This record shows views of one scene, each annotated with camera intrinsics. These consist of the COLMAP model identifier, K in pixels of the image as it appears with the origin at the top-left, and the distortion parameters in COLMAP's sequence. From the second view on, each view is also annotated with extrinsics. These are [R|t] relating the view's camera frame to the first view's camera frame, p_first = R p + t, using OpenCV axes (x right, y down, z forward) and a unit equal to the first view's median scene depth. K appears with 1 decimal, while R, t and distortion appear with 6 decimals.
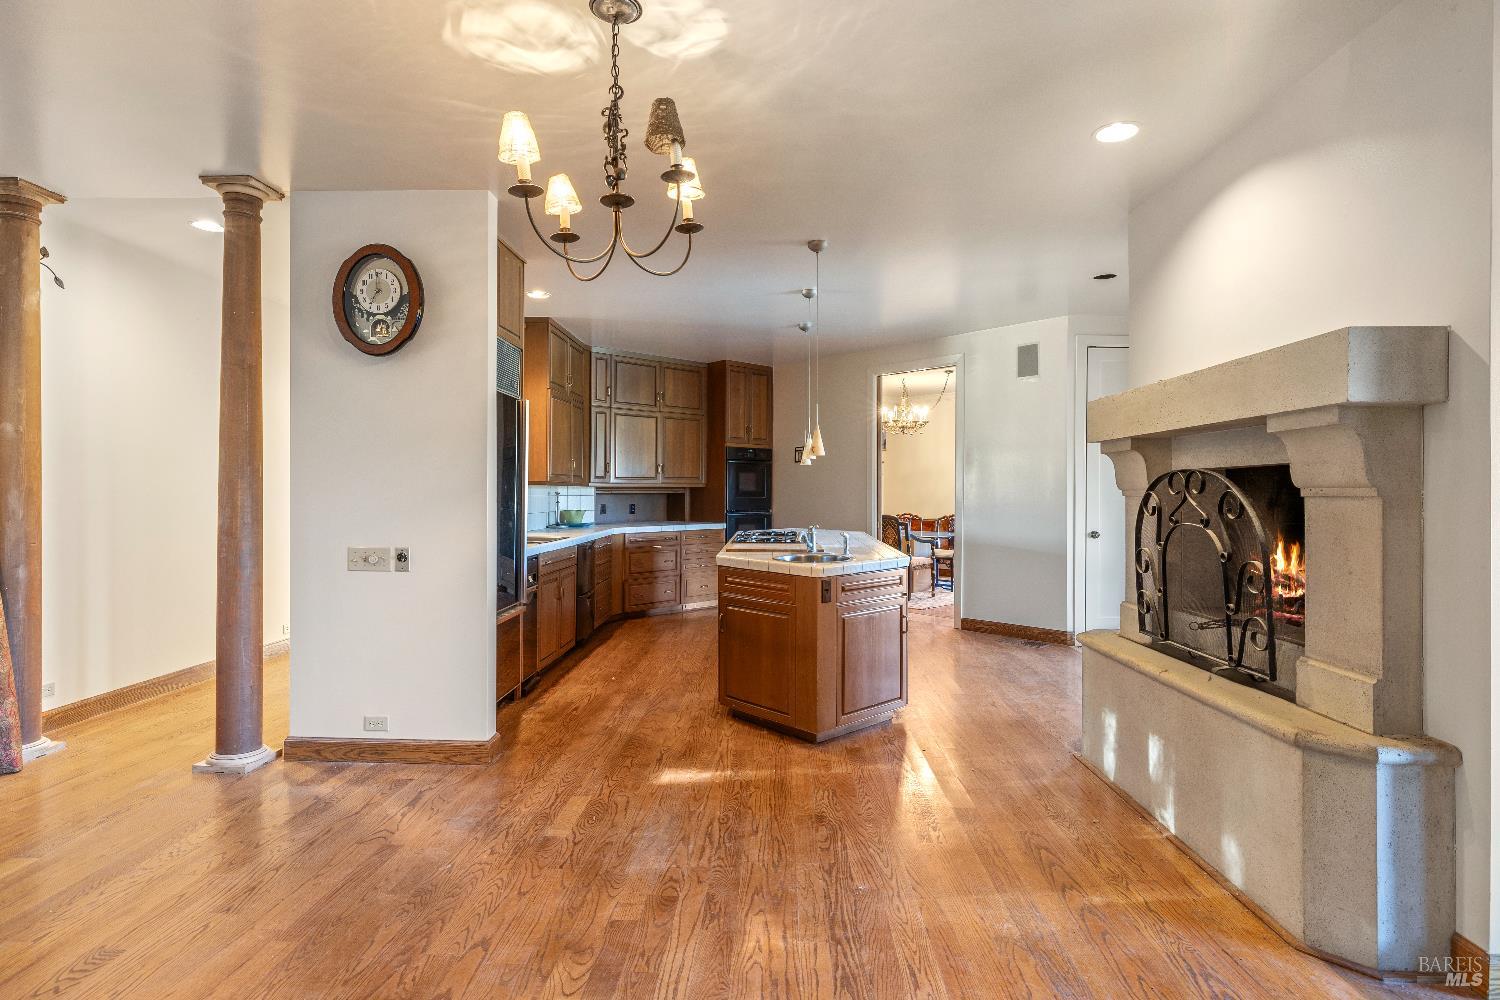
lens RADIAL K [[754.9, 0, 752.8], [0, 754.9, 495.6], [0, 0, 1]] dist [-0.000179, -0.000032]
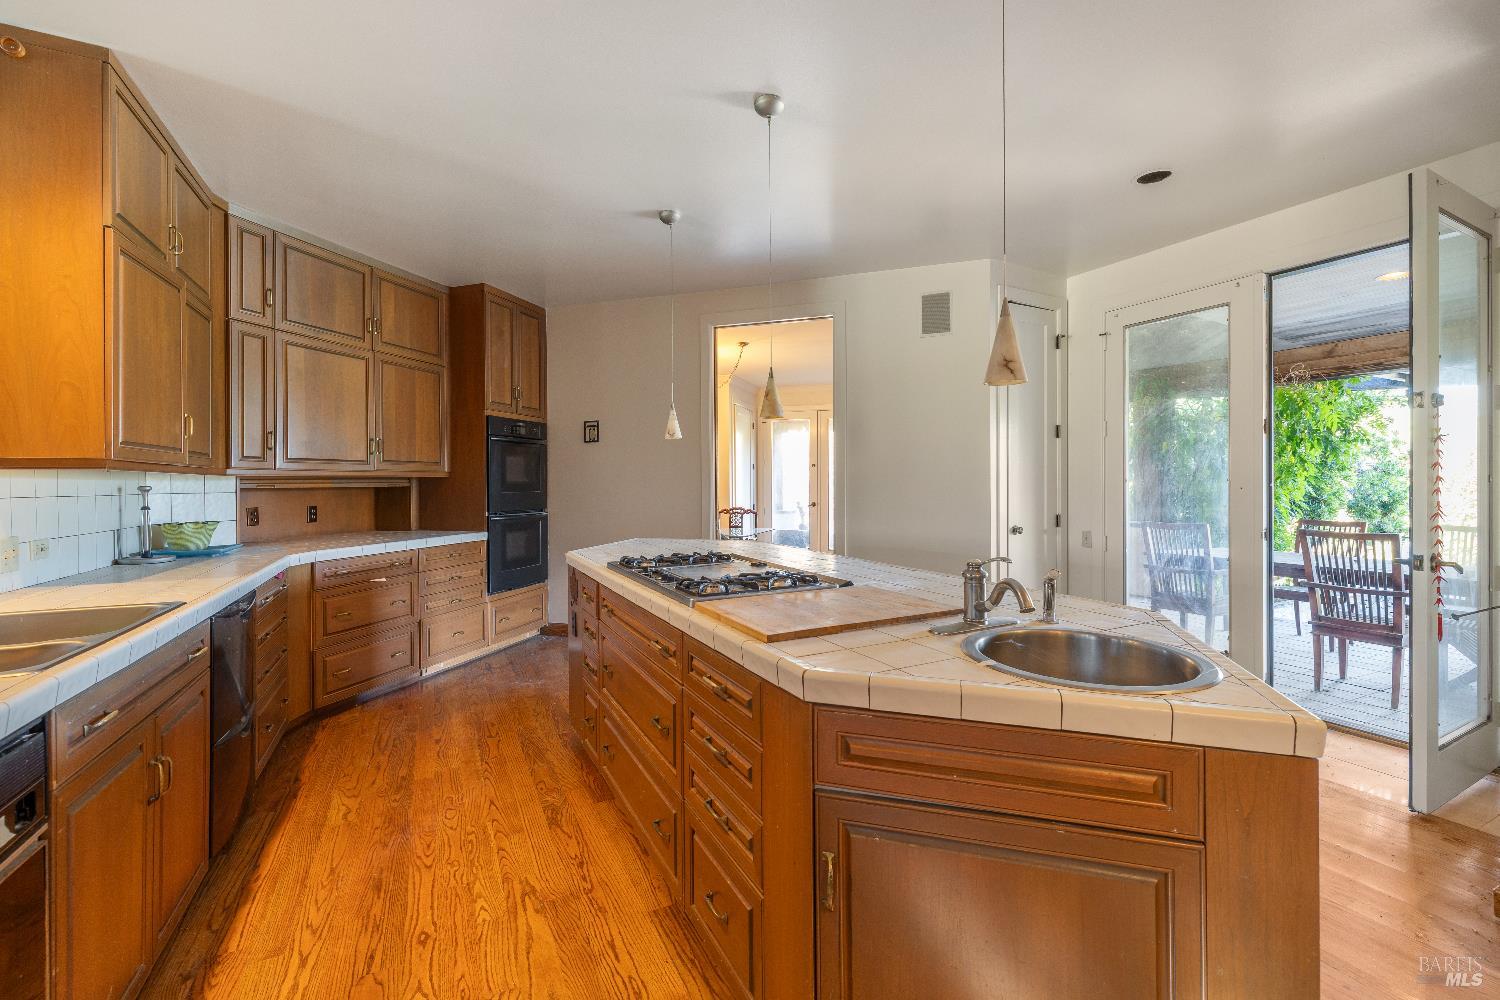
lens RADIAL K [[634.4, 0, 748.2], [0, 634.4, 488.8], [0, 0, 1]] dist [0.001880, 0.000634]
pose [[0.875204, -0.012105, 0.483603, -0.111314], [0.012574, 0.999918, 0.002273, 0.000700], [-0.483591, 0.004092, 0.875285, 0.433468]]
